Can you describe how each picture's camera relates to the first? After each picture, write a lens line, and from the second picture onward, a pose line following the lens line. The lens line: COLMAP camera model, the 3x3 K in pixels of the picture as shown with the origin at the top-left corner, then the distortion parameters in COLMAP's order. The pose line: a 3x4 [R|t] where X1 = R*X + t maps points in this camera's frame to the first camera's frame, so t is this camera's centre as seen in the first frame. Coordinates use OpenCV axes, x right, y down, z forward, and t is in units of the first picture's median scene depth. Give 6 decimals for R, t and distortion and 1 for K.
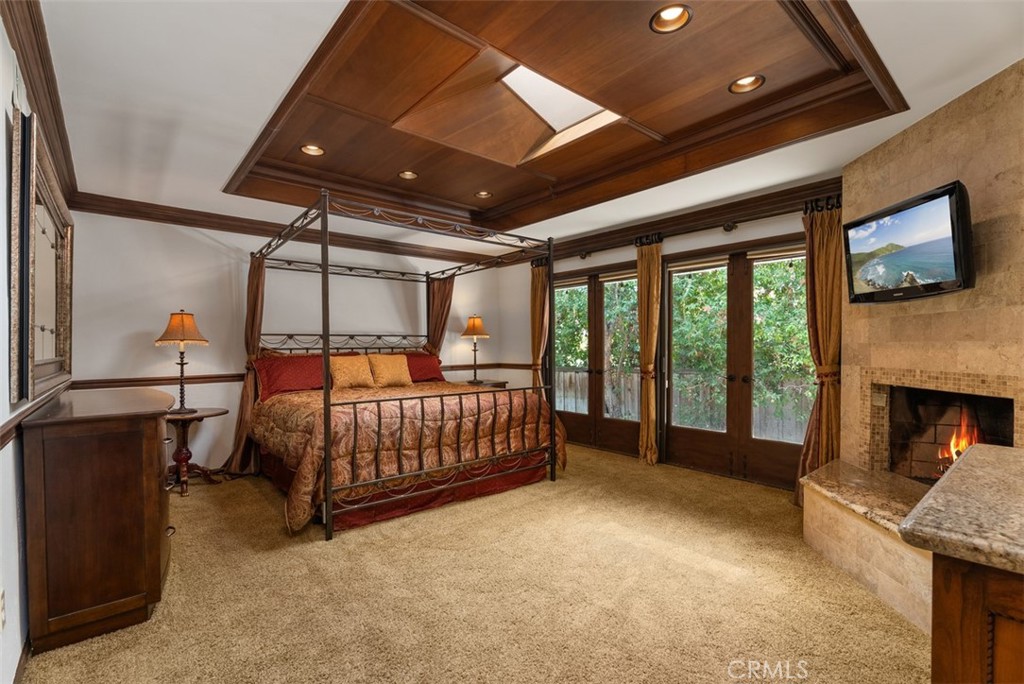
lens RADIAL K [[461.4, 0, 510.7], [0, 461.4, 347.0], [0, 0, 1]] dist [-0.002043, -0.001535]
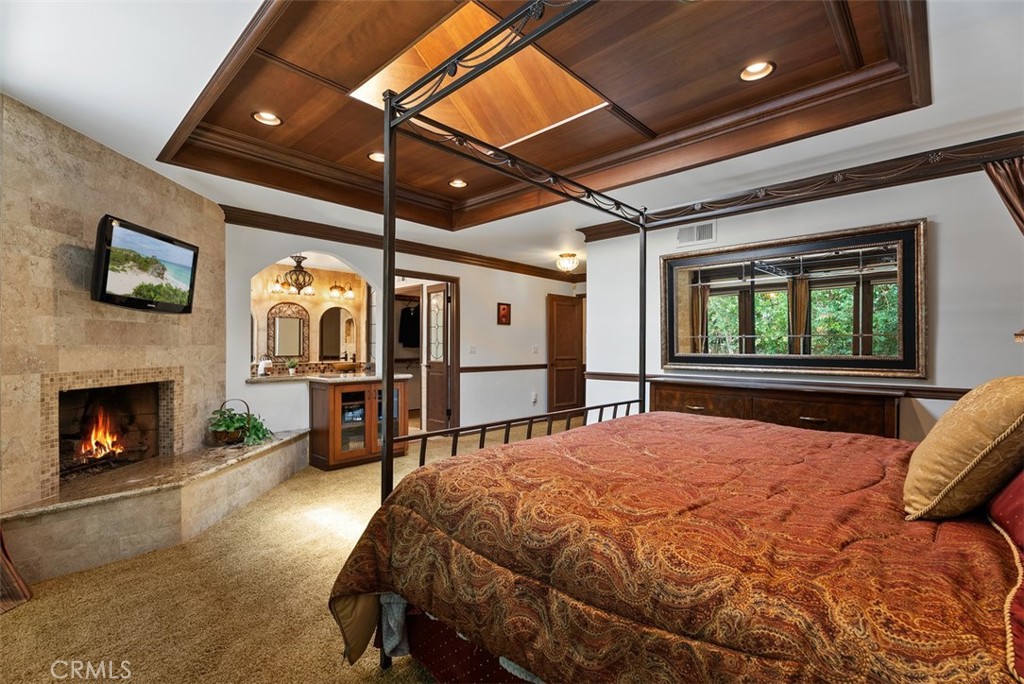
lens RADIAL K [[461.4, 0, 512.7], [0, 461.4, 345.2], [0, 0, 1]] dist [-0.002043, -0.001535]
pose [[-0.994593, 0.002599, -0.103820, 0.026320], [0.003165, 0.999981, -0.005291, -0.001782], [0.103804, -0.005591, -0.994582, 2.227646]]
